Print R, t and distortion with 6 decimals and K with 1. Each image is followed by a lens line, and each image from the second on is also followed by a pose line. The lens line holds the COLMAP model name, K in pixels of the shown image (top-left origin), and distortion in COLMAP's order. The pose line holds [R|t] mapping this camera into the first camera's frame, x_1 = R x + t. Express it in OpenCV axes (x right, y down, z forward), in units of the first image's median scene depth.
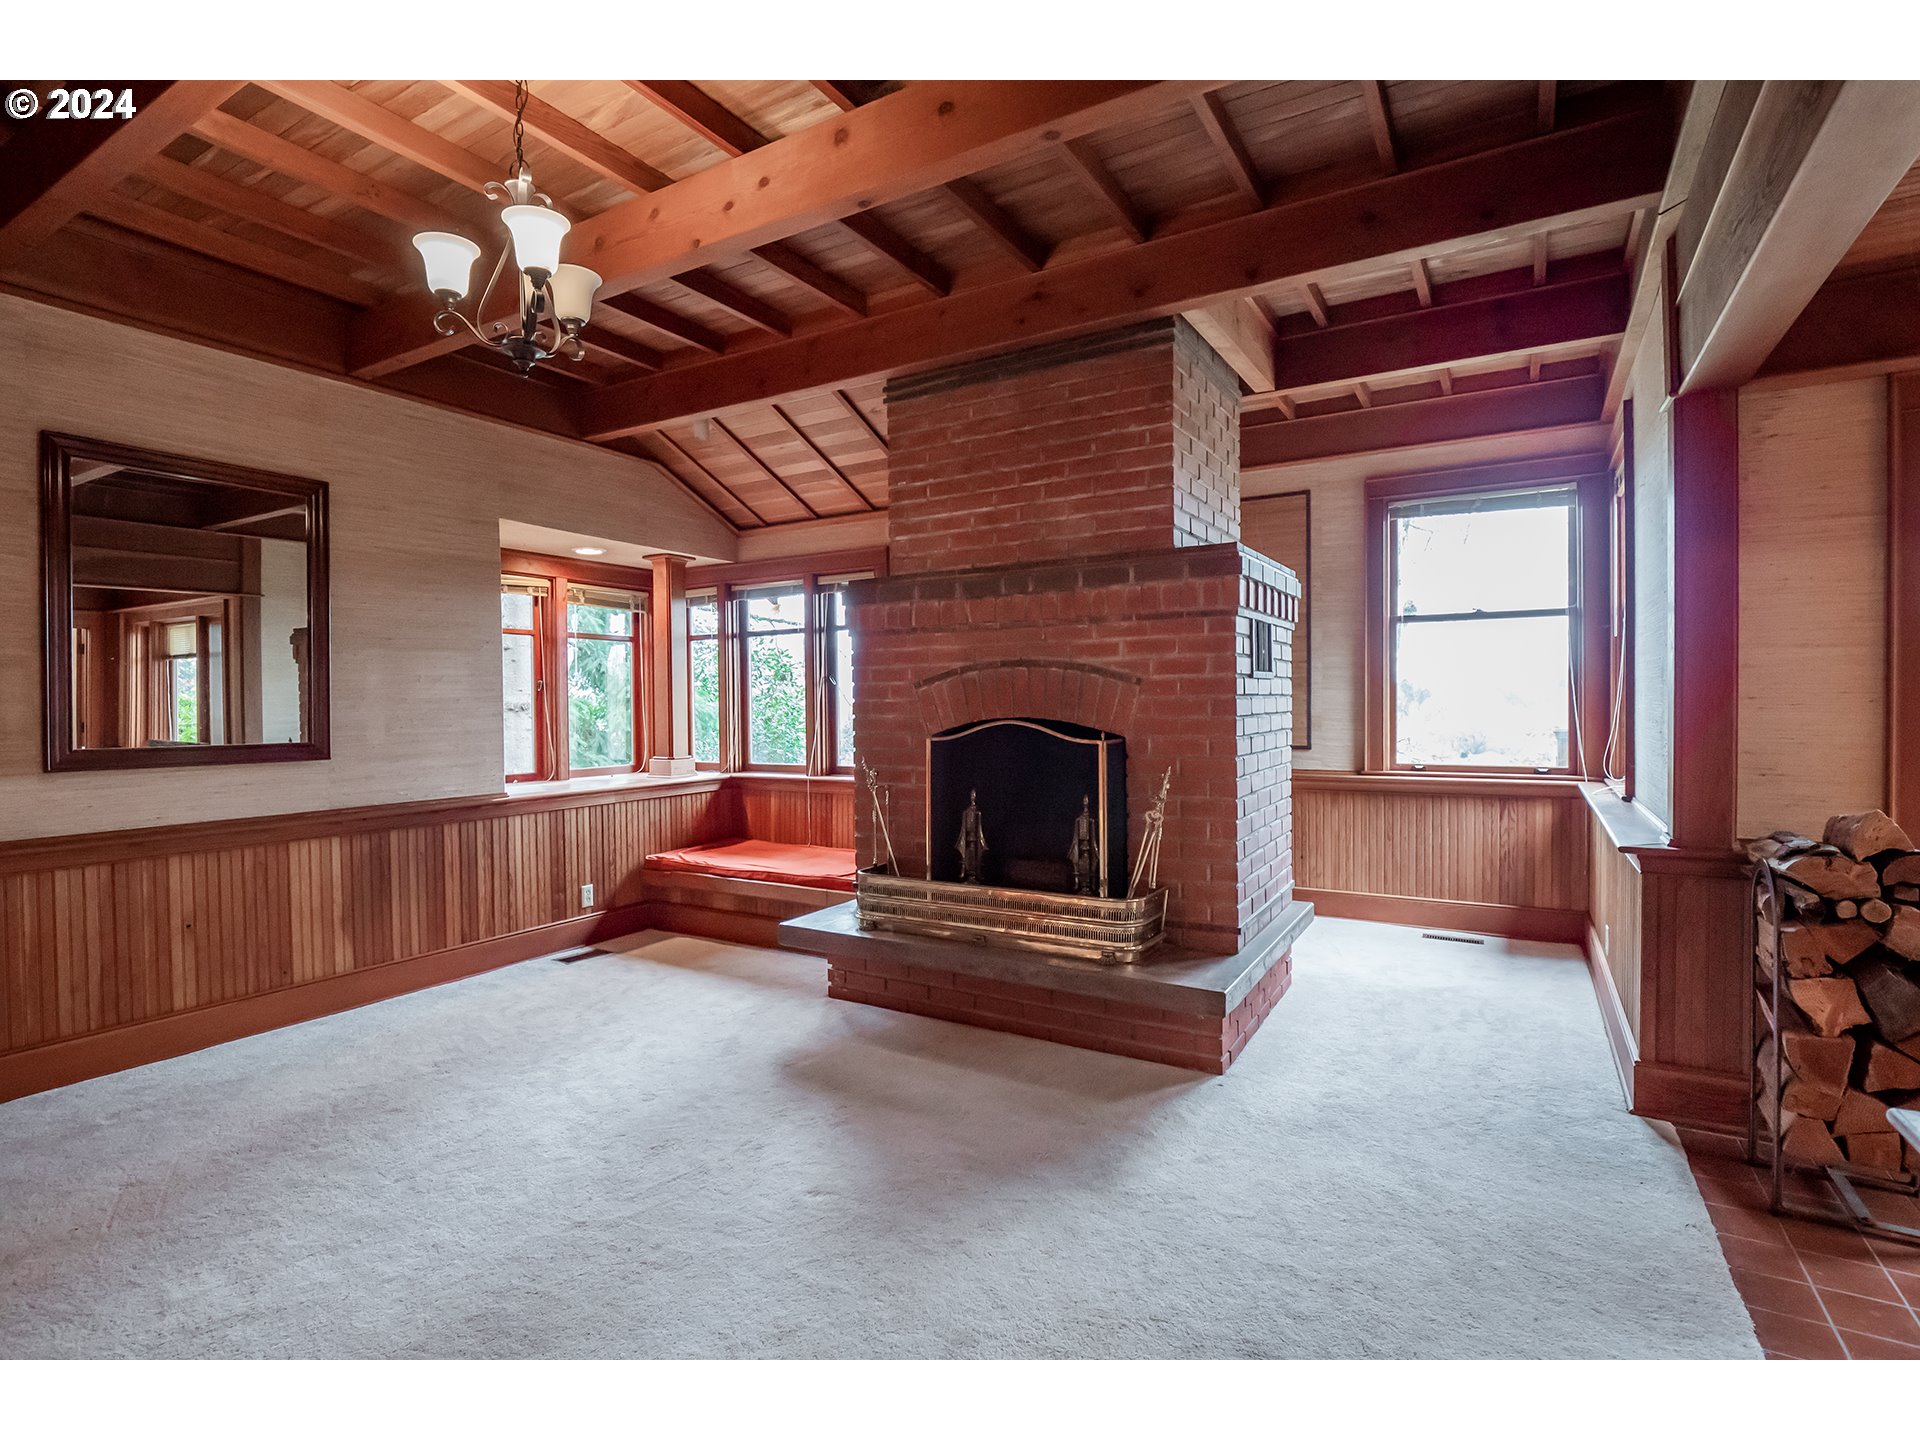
lens RADIAL K [[934.5, 0, 948.1], [0, 934.5, 712.6], [0, 0, 1]] dist [-0.006563, -0.005272]
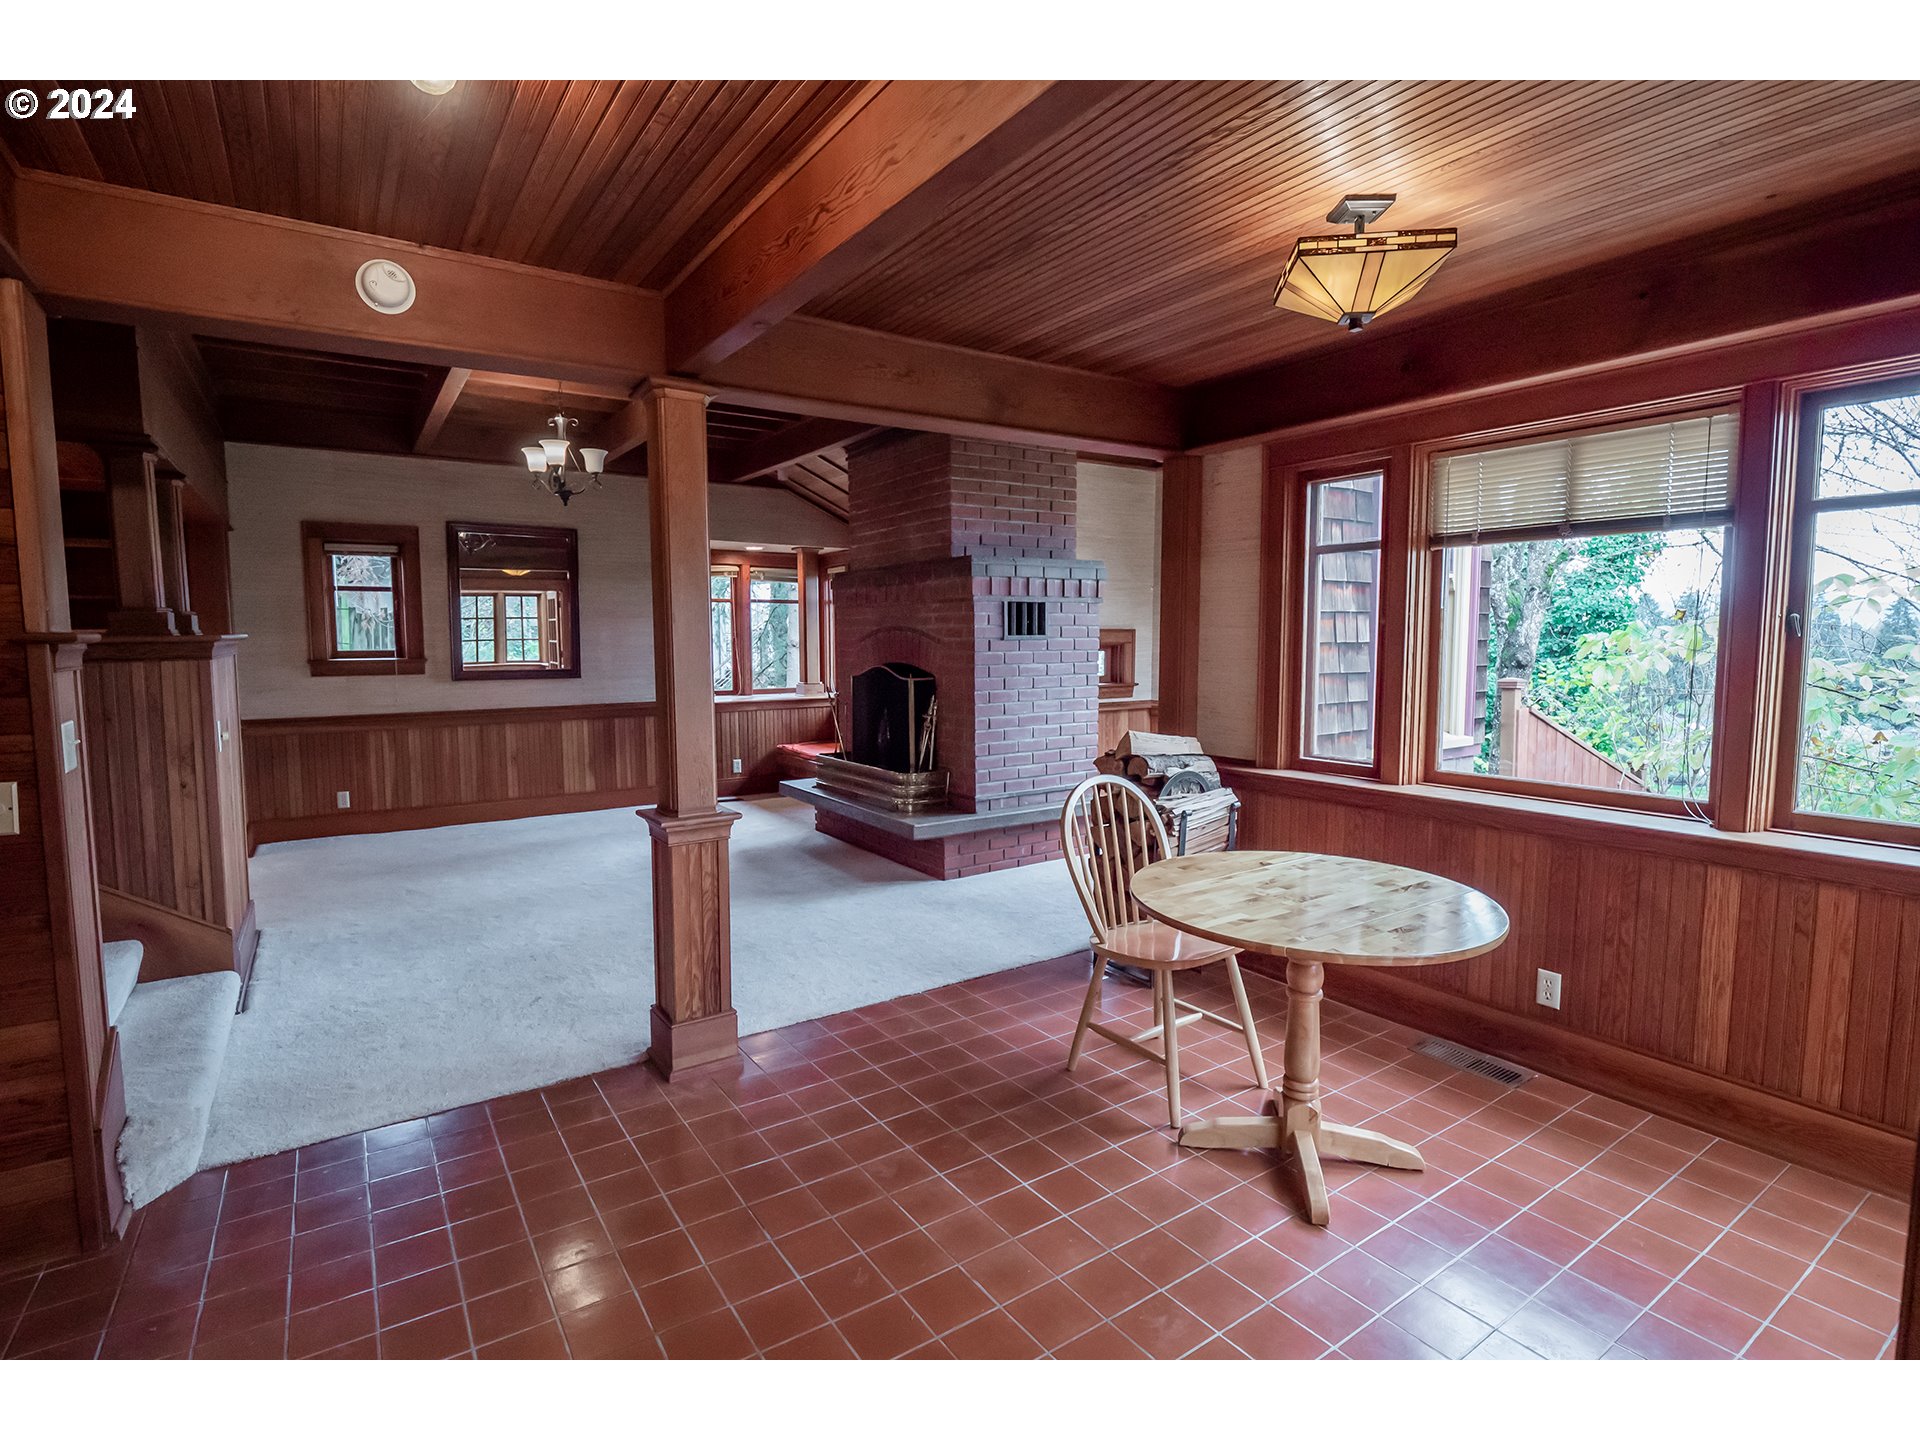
lens RADIAL K [[934.5, 0, 953.3], [0, 934.5, 709.1], [0, 0, 1]] dist [-0.006563, -0.005272]
pose [[0.907030, 0.039059, -0.419251, 0.817075], [-0.009972, 0.997402, 0.071349, -0.029493], [0.420948, -0.060535, 0.905062, -0.395918]]
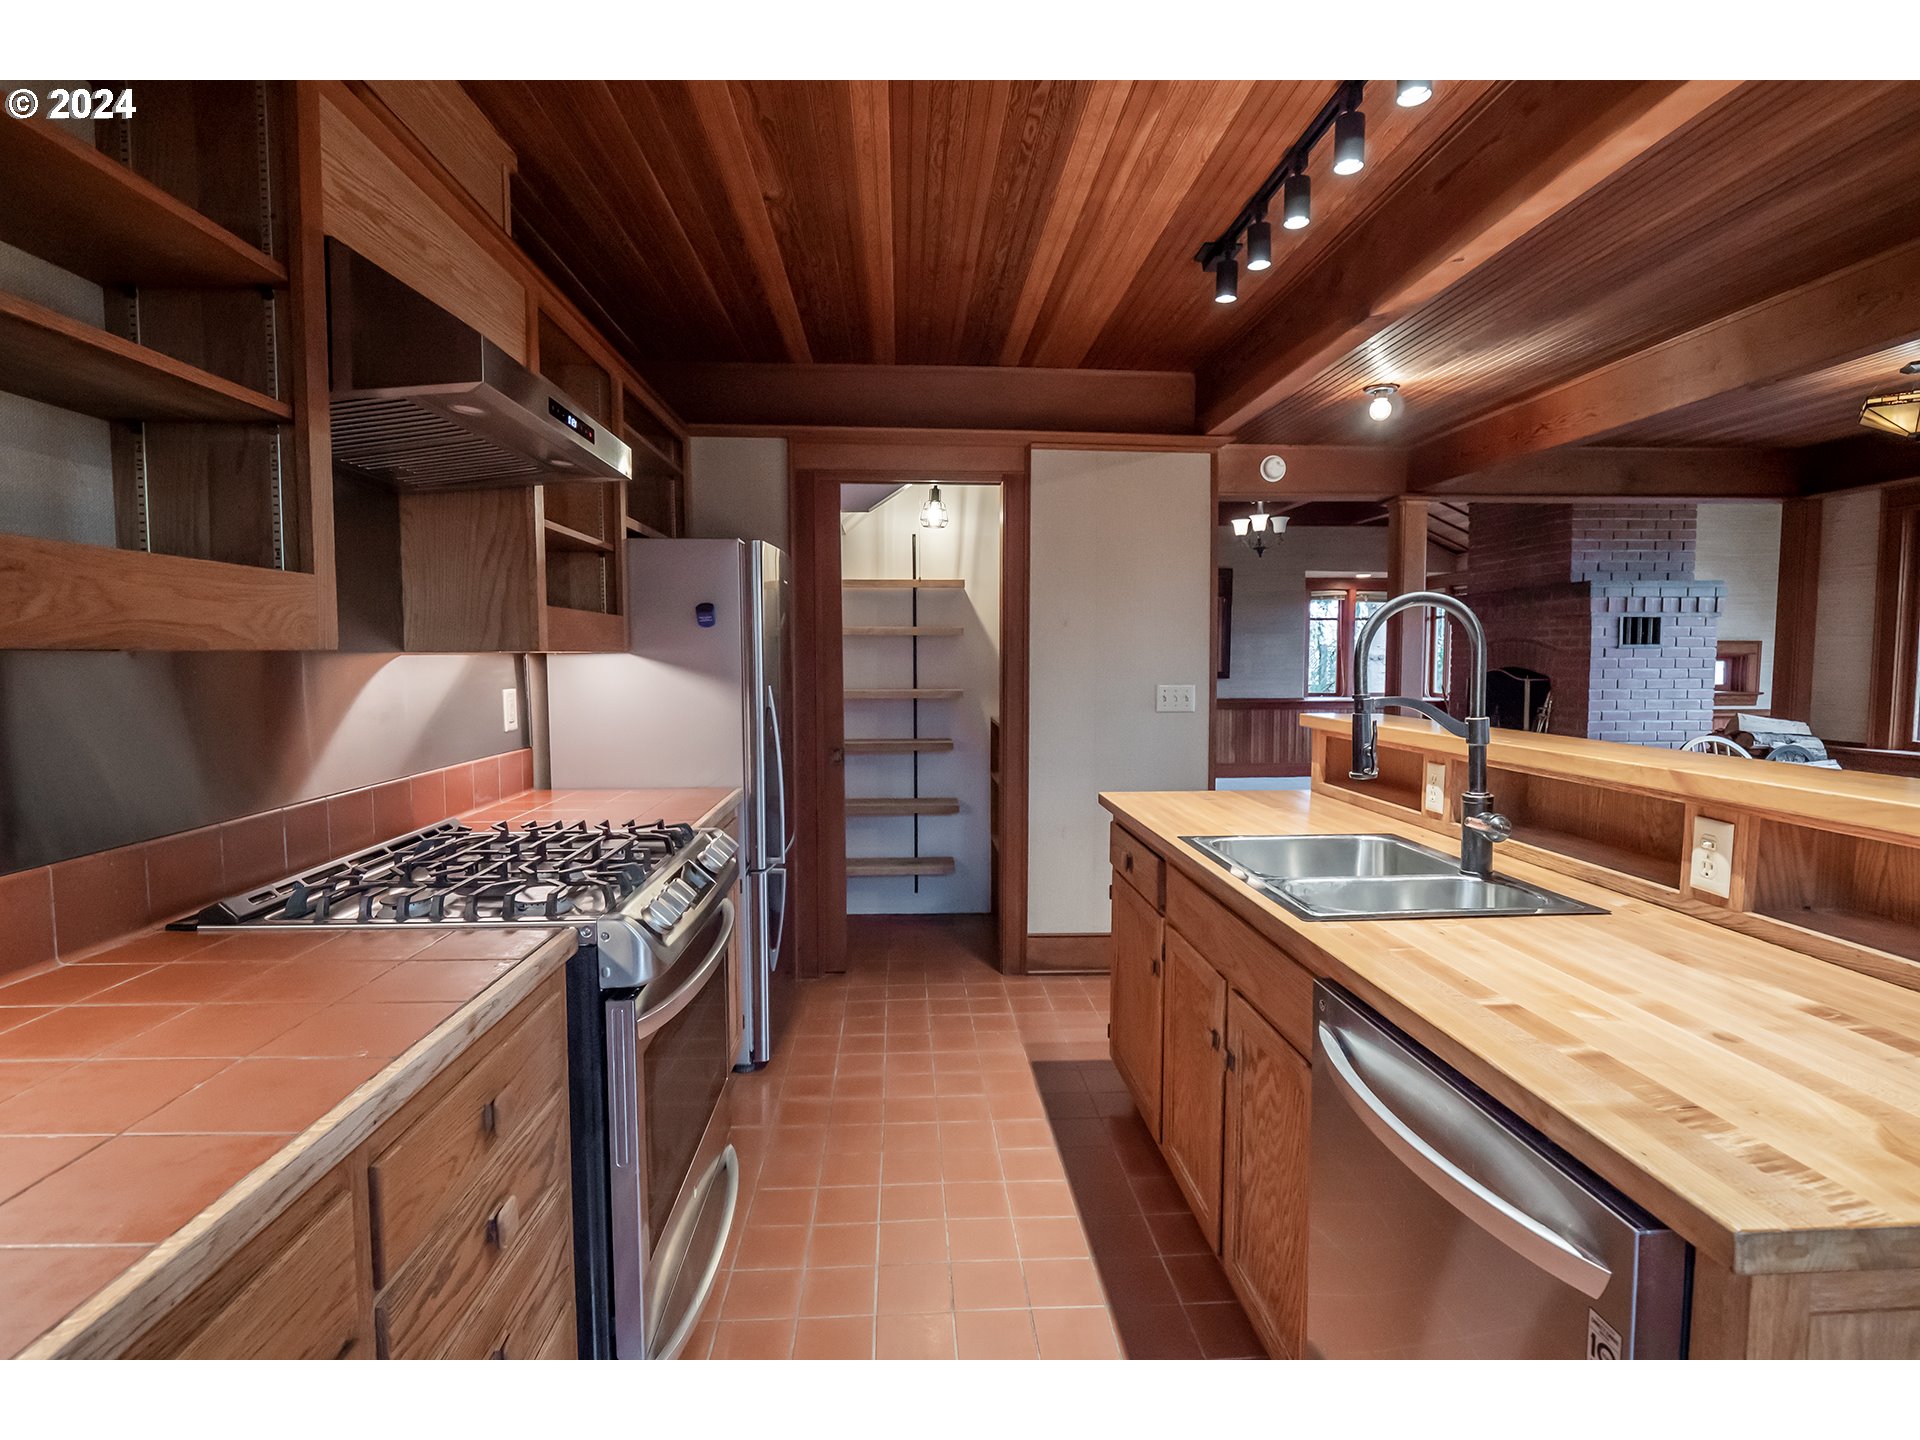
lens RADIAL K [[934.5, 0, 952.6], [0, 934.5, 716.4], [0, 0, 1]] dist [-0.006563, -0.005272]
pose [[0.560532, 0.063561, -0.825690, 1.027000], [-0.014818, 0.997660, 0.066740, -0.004872], [0.828000, -0.025175, 0.560163, -1.059066]]
